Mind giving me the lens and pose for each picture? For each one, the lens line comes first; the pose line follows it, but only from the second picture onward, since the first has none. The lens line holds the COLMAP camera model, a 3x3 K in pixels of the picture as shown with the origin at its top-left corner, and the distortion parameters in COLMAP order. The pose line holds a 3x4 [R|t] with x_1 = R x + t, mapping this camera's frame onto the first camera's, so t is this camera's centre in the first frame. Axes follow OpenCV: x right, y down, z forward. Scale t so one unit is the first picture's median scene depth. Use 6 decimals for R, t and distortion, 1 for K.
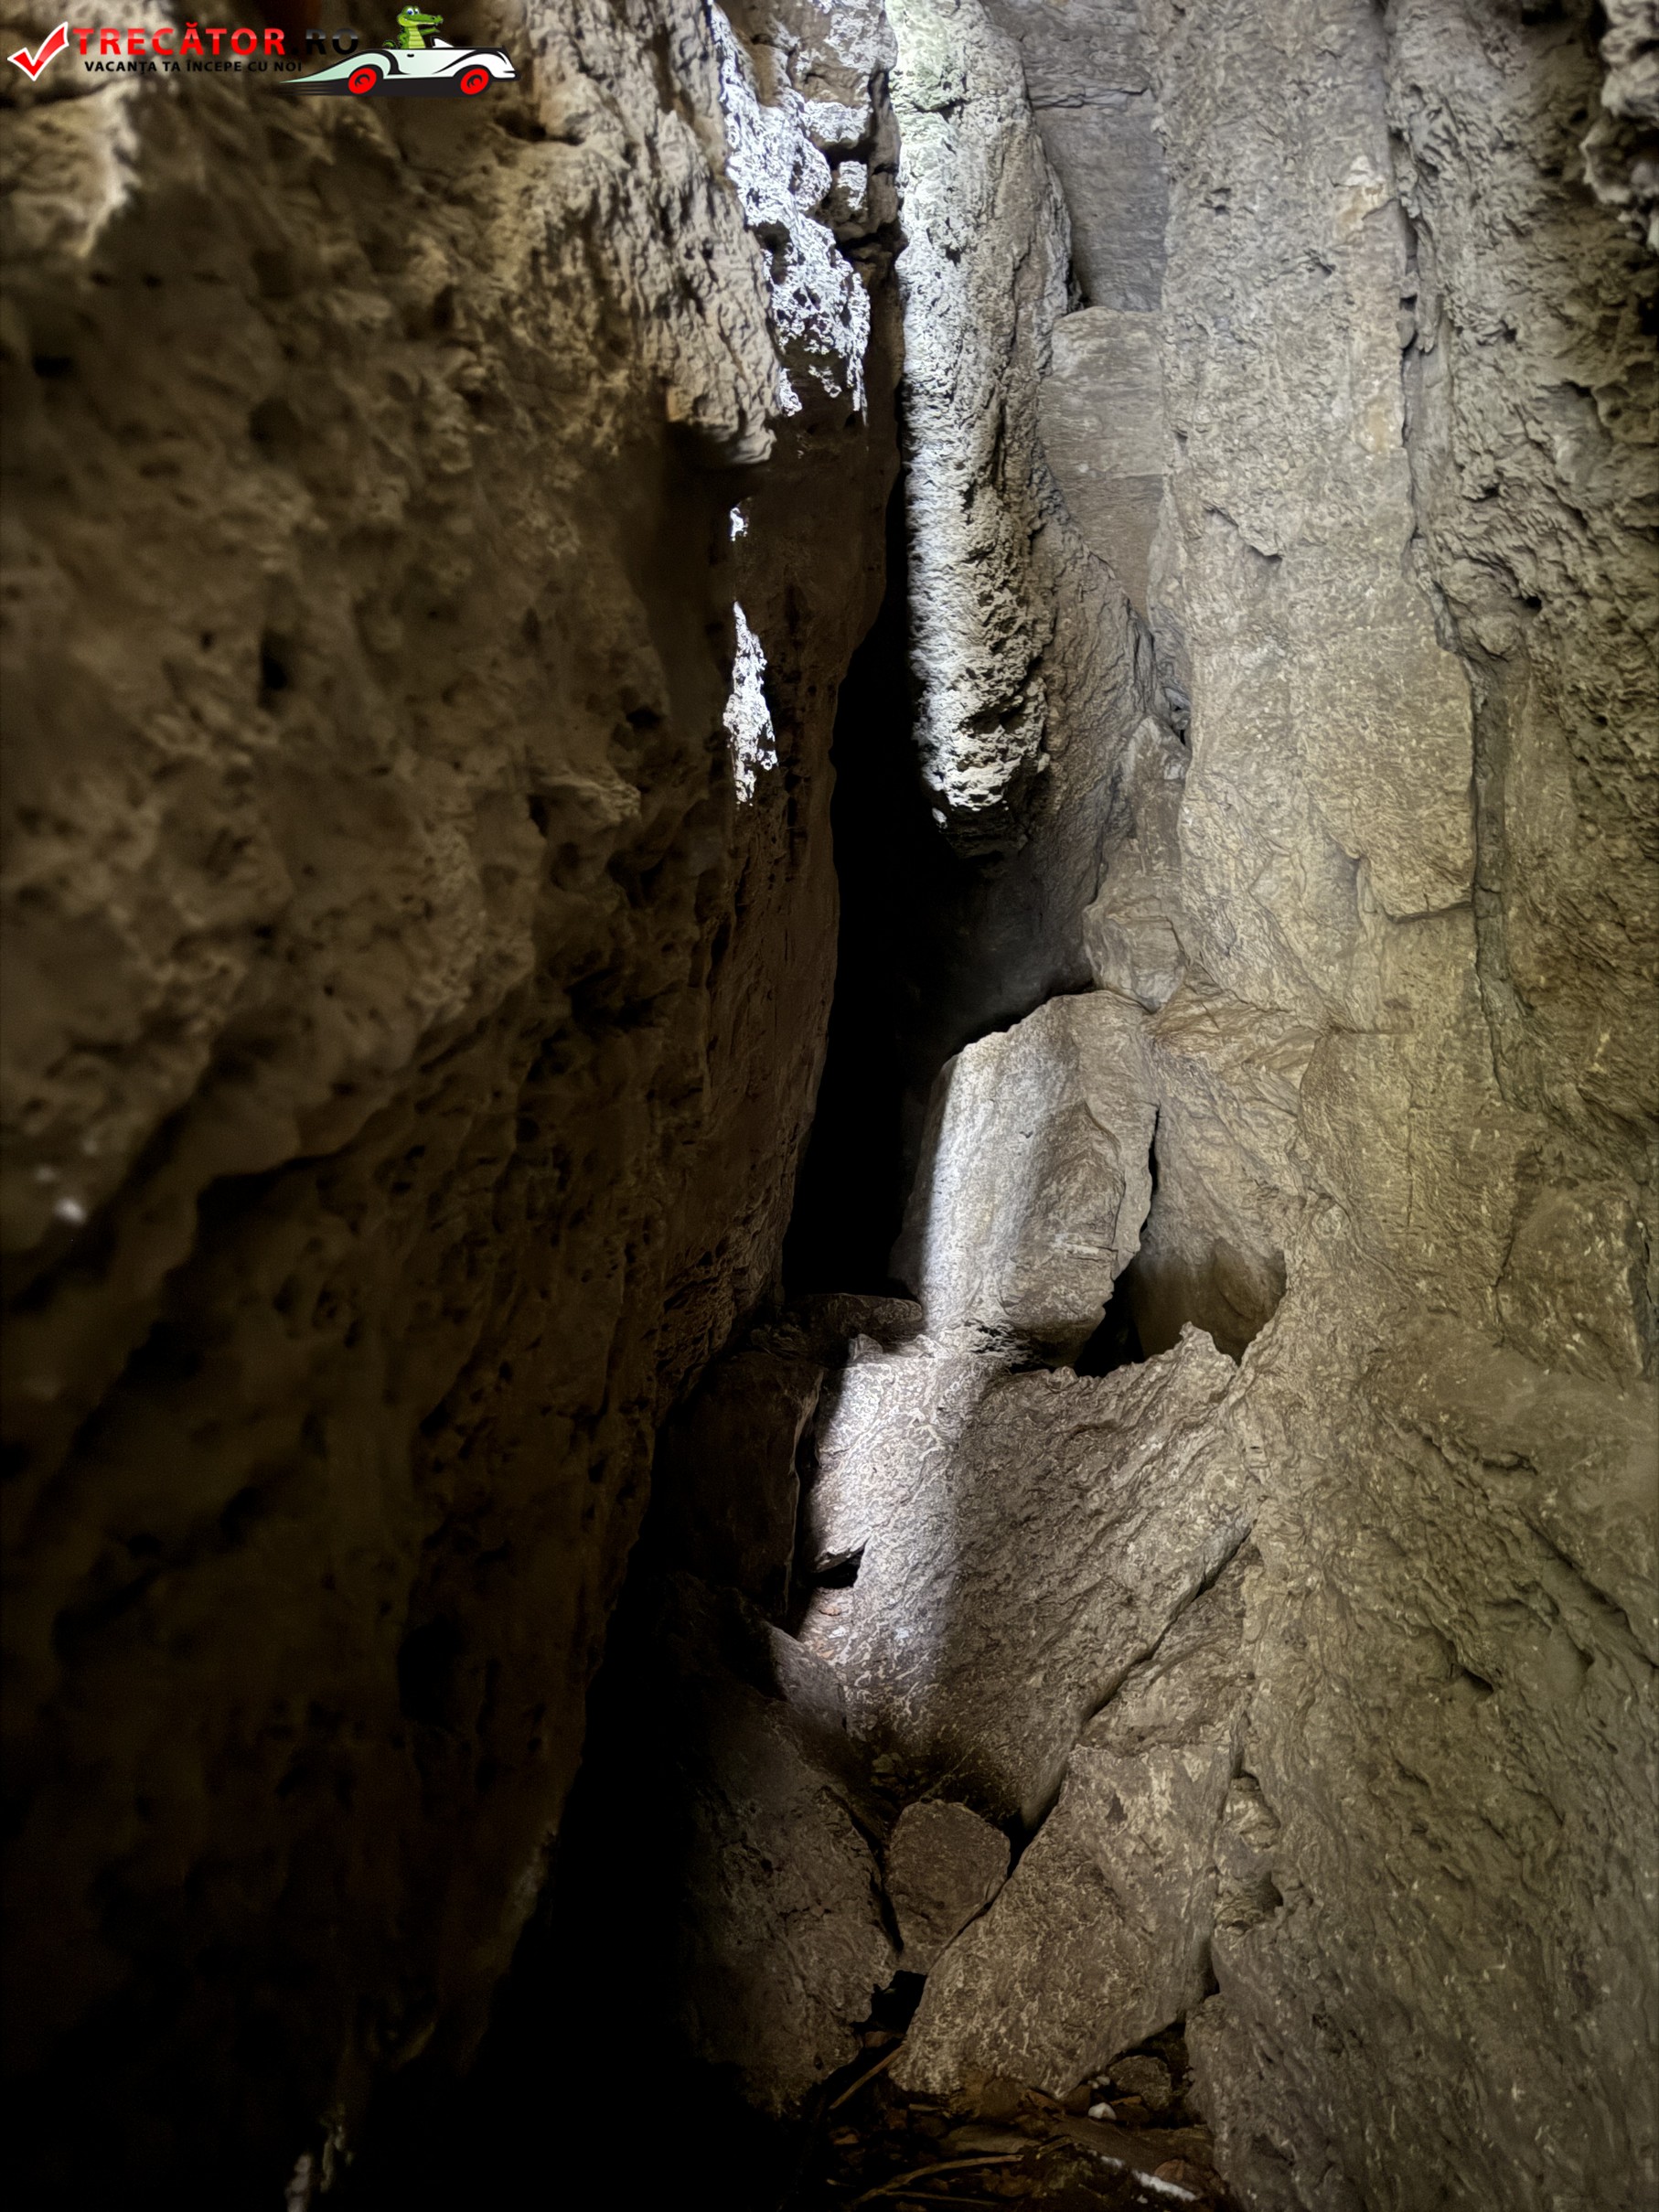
lens RADIAL K [[1550.6, 0, 837.5], [0, 1550.6, 1102.2], [0, 0, 1]] dist [0.084842, -0.095578]
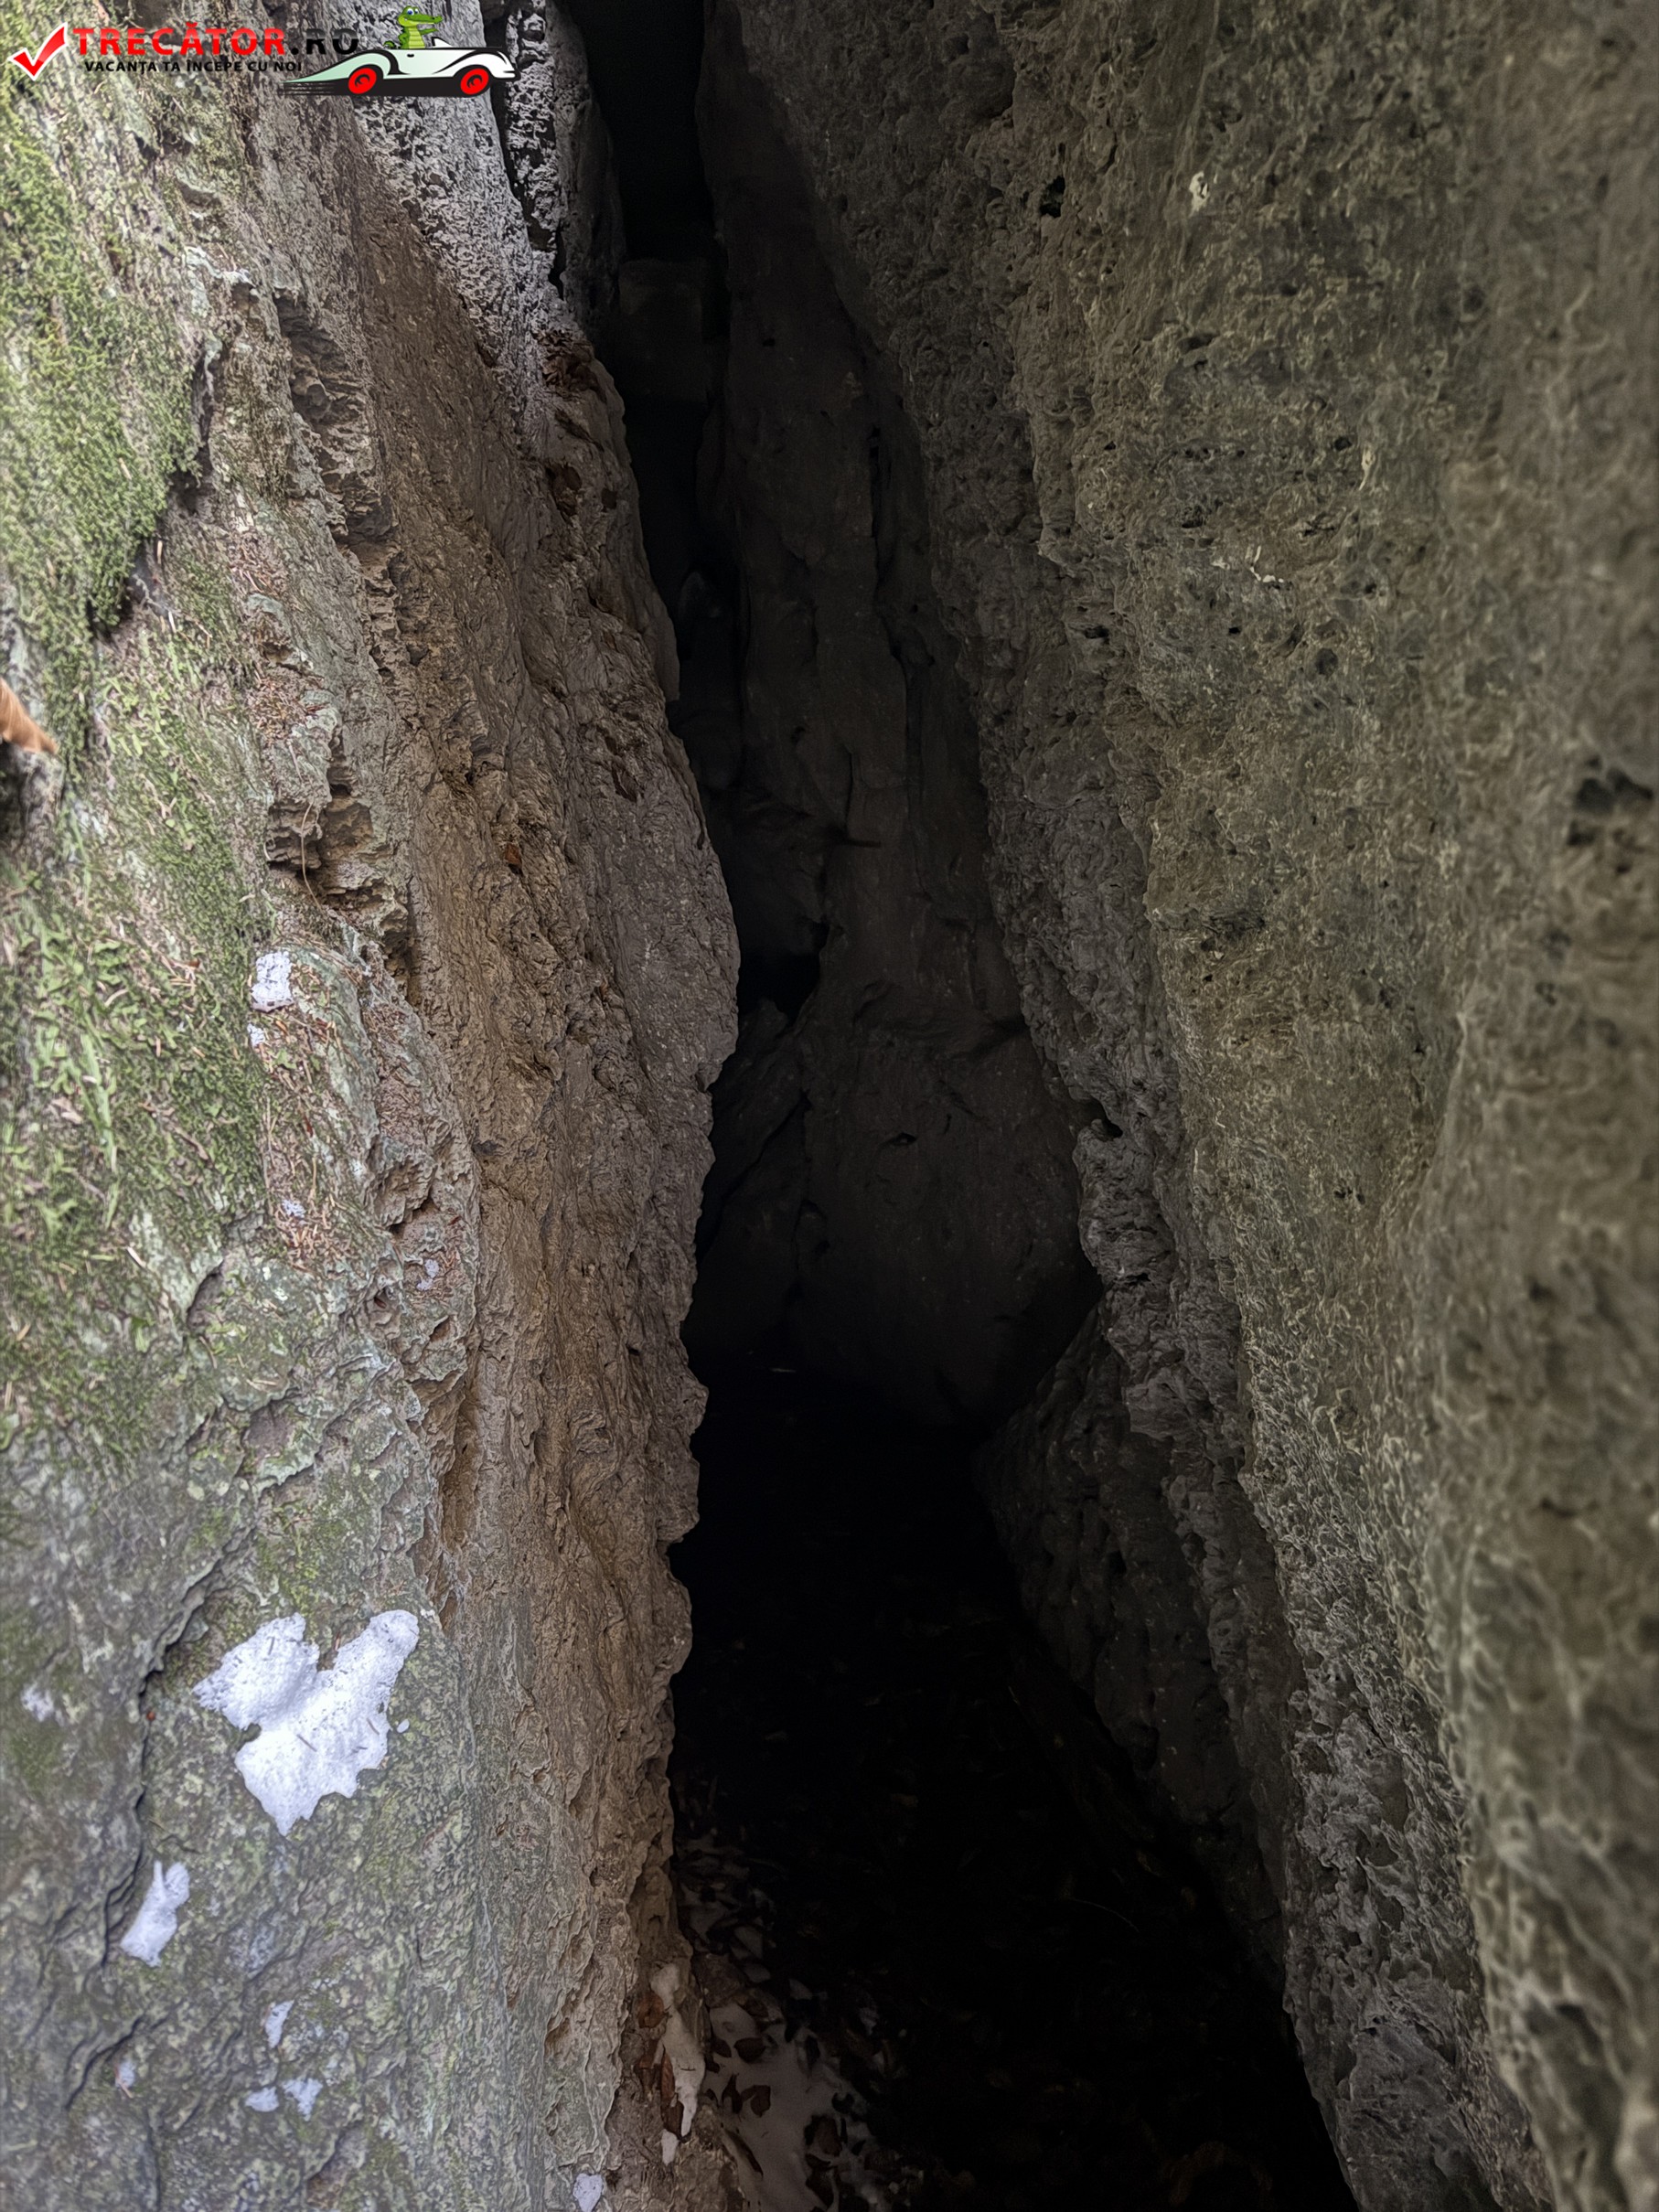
lens RADIAL K [[1550.6, 0, 828.6], [0, 1550.6, 1103.7], [0, 0, 1]] dist [0.084842, -0.095578]
pose [[0.944434, -0.080403, 0.318716, -0.307486], [0.014049, 0.978610, 0.205244, -0.110542], [-0.328401, -0.189362, 0.925362, -0.760453]]
